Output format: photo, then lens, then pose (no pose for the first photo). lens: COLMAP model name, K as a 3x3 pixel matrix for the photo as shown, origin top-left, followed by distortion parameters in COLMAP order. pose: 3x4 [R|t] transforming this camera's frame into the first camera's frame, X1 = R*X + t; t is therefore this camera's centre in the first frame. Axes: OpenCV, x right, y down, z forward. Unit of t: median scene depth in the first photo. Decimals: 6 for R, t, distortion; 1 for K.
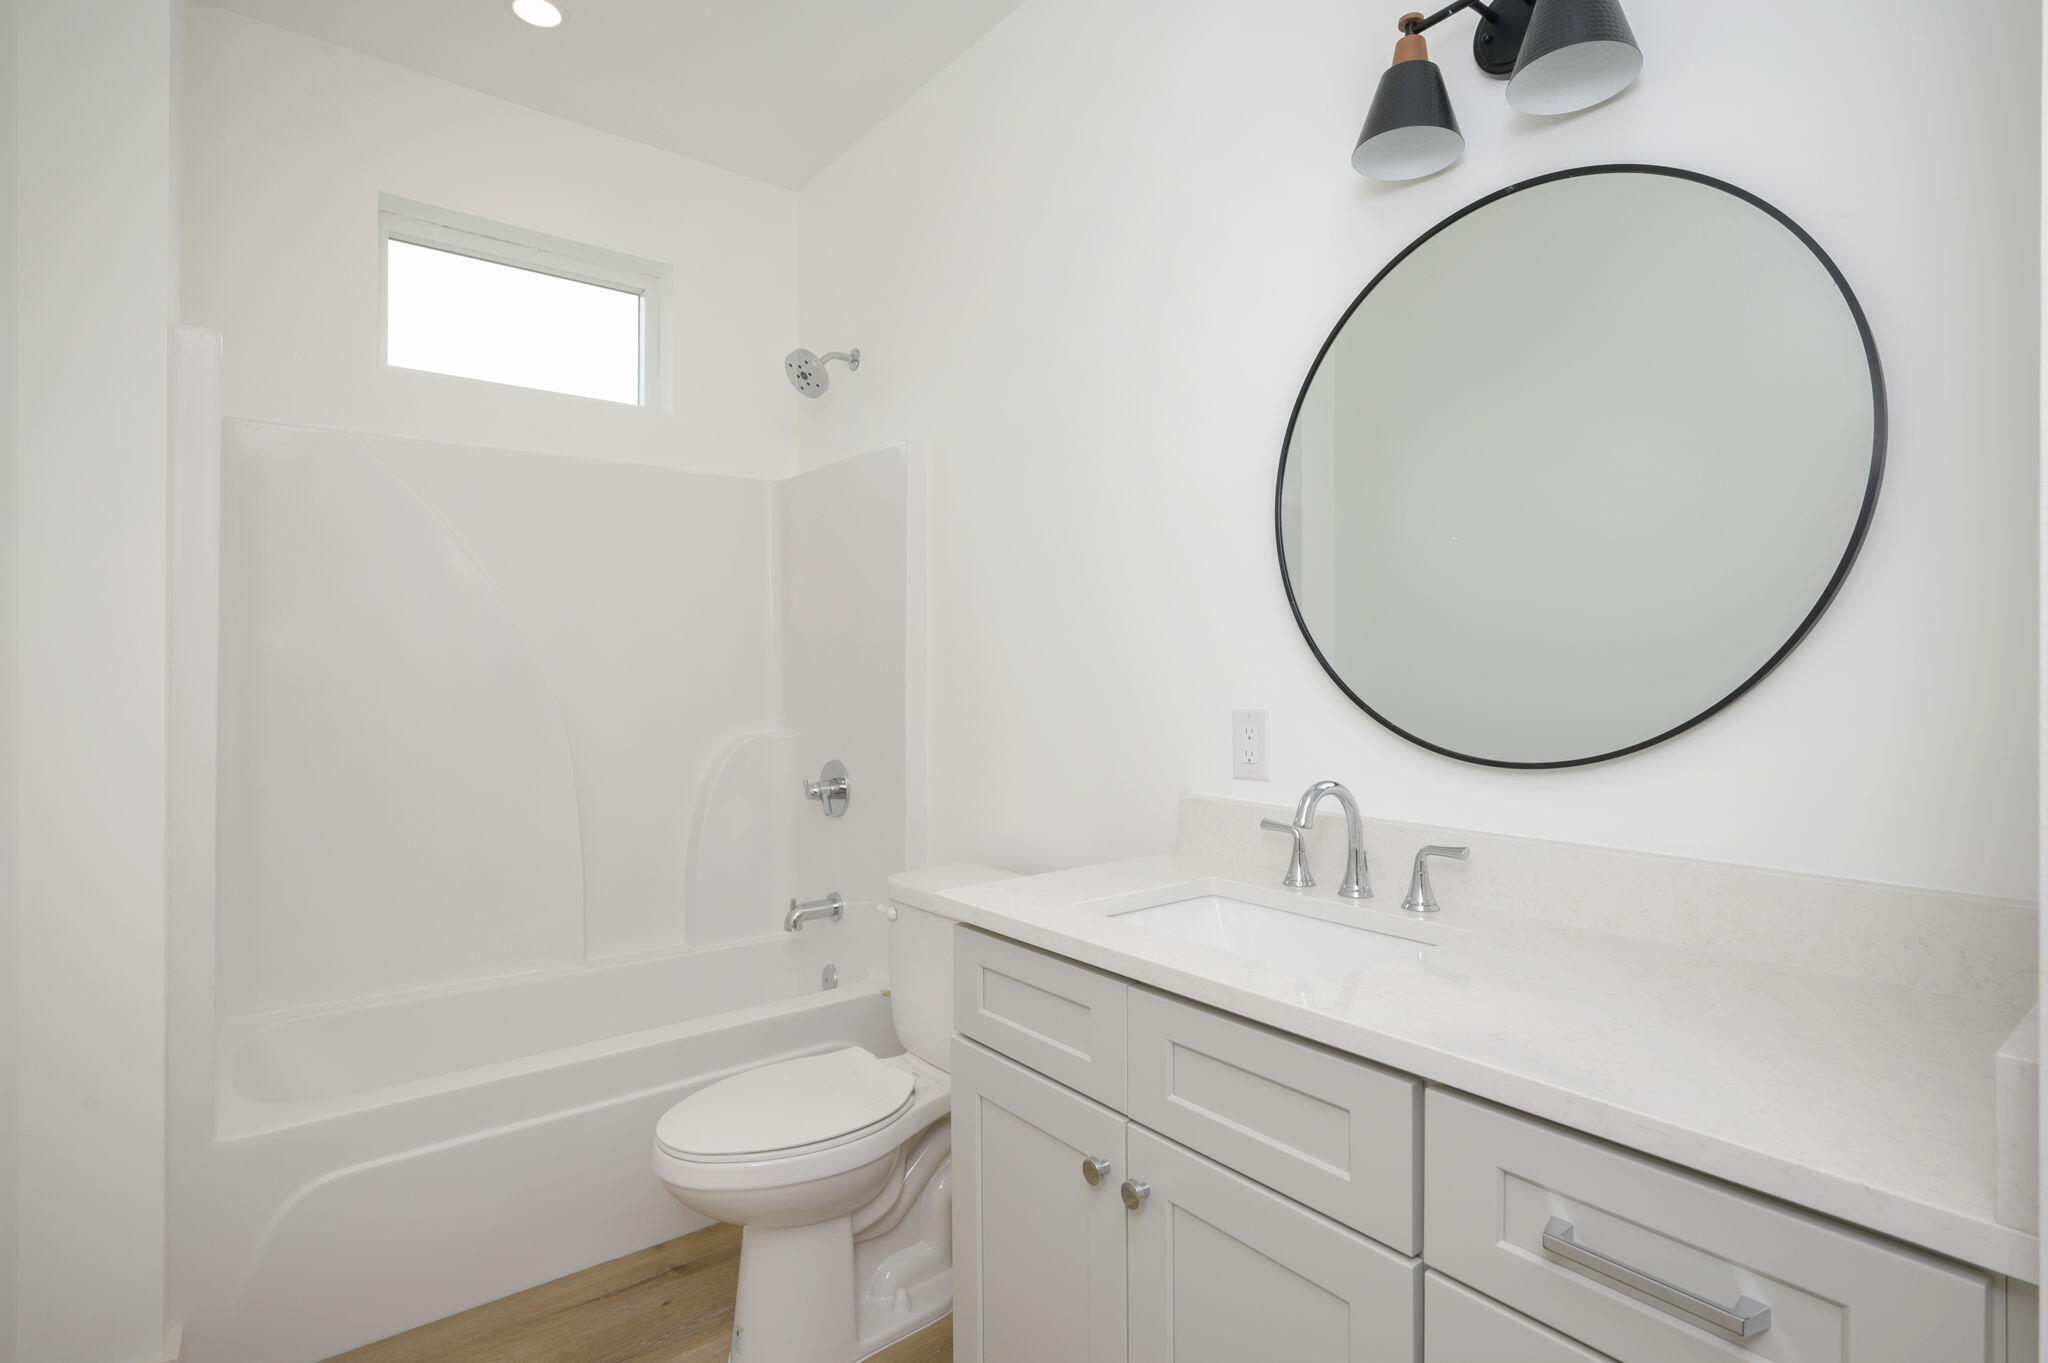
lens RADIAL K [[1016.8, 0, 1024.0], [0, 1016.8, 676.0], [0, 0, 1]] dist [-0.014399, 0.000110]
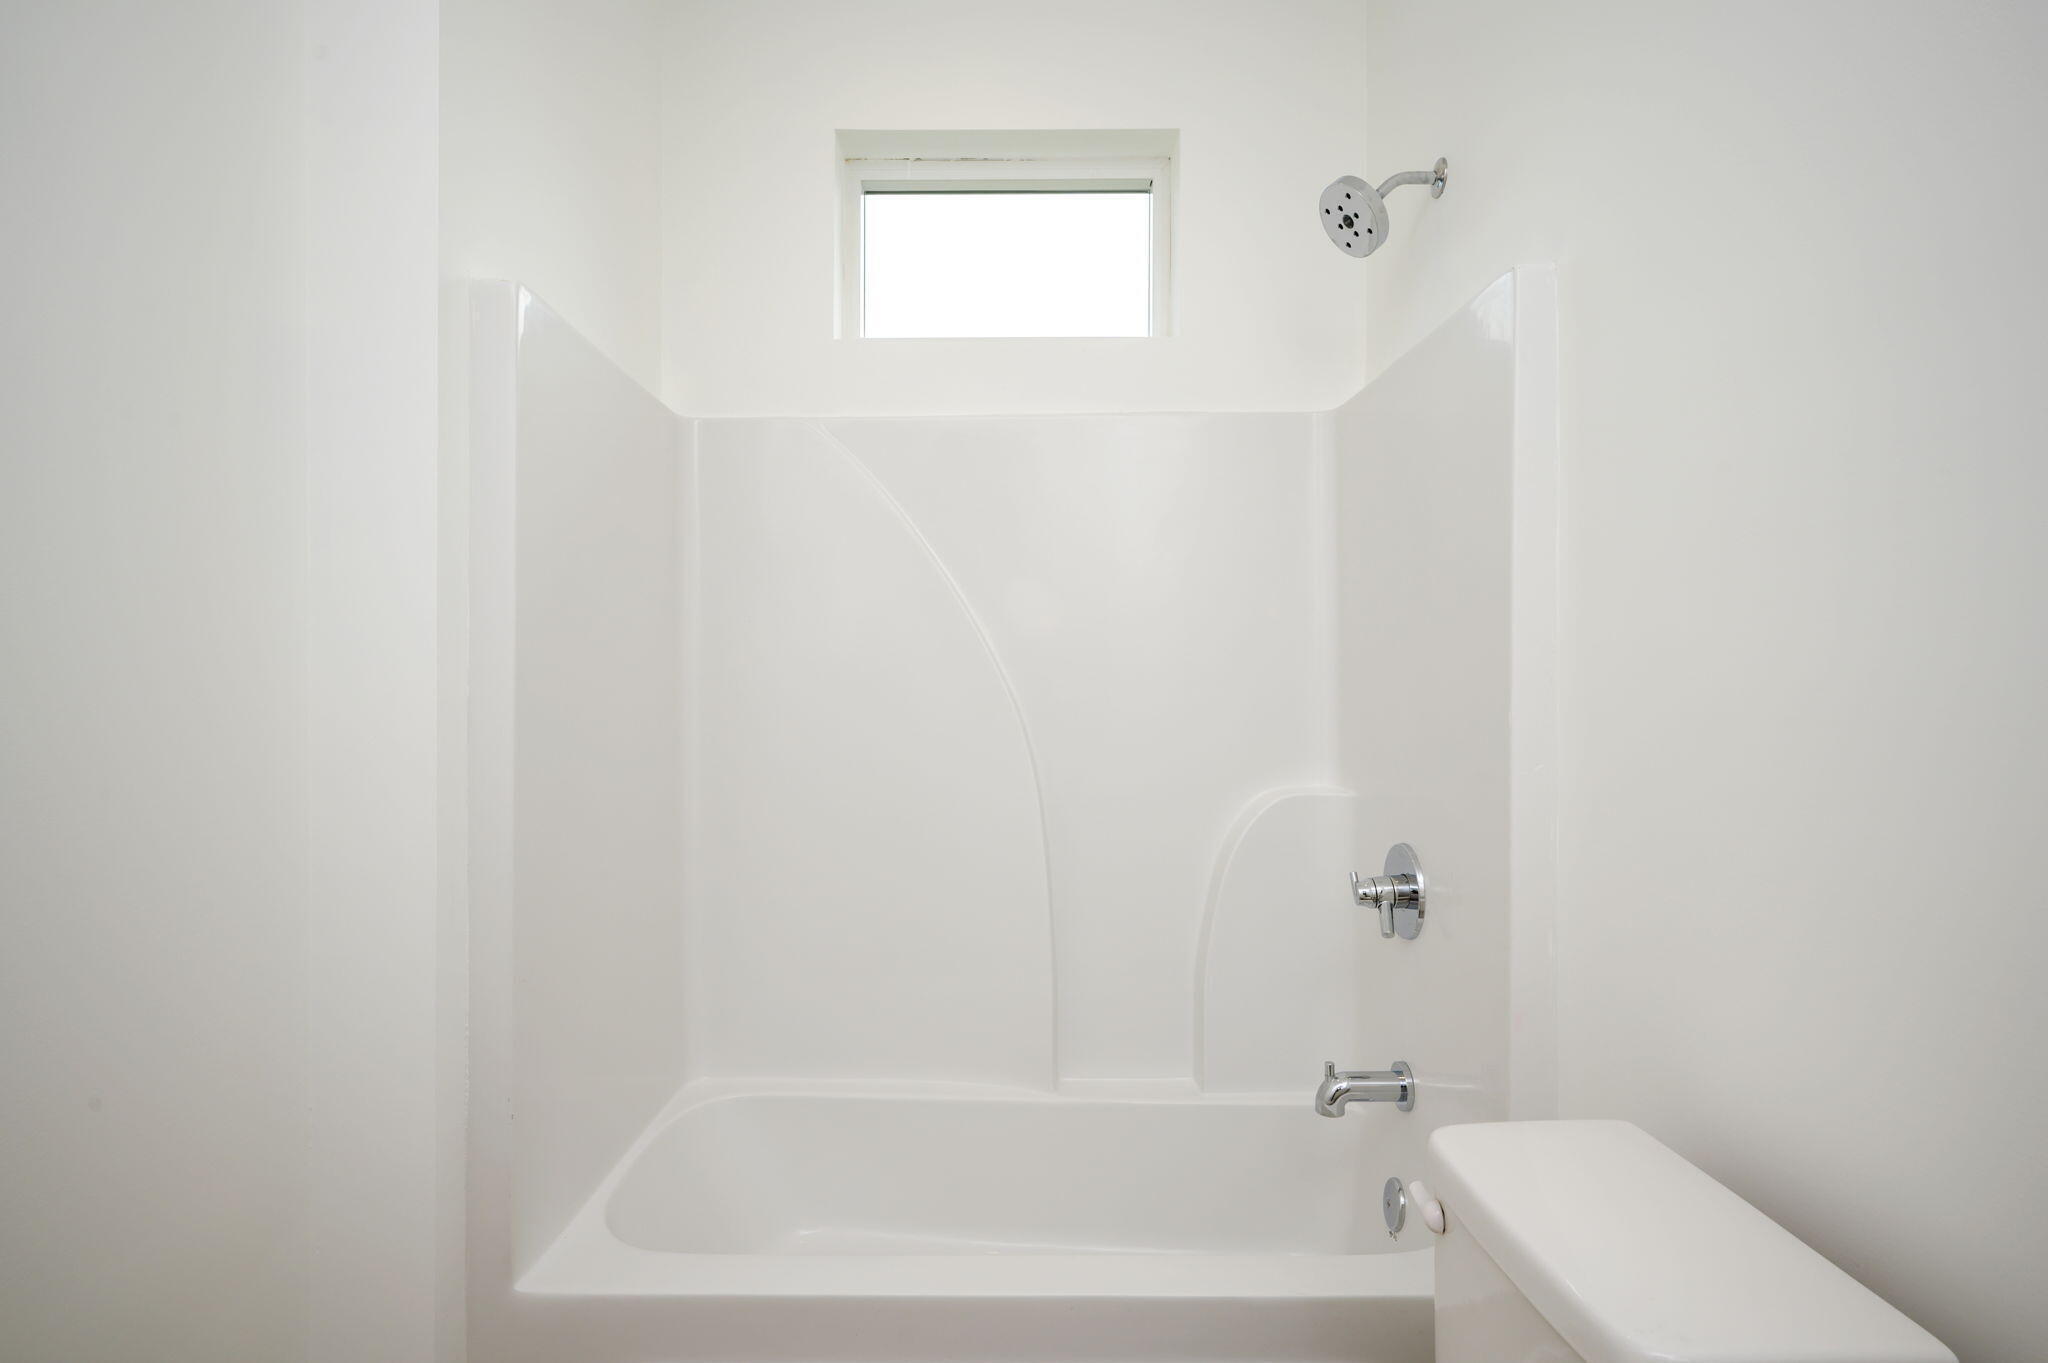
lens RADIAL K [[1016.8, 0, 1025.1], [0, 1016.8, 684.1], [0, 0, 1]] dist [-0.014399, 0.000110]
pose [[0.777315, -0.005276, -0.629090, 0.018542], [-0.002503, 0.999931, -0.011479, -0.003927], [0.629107, 0.010498, 0.777248, 0.391395]]
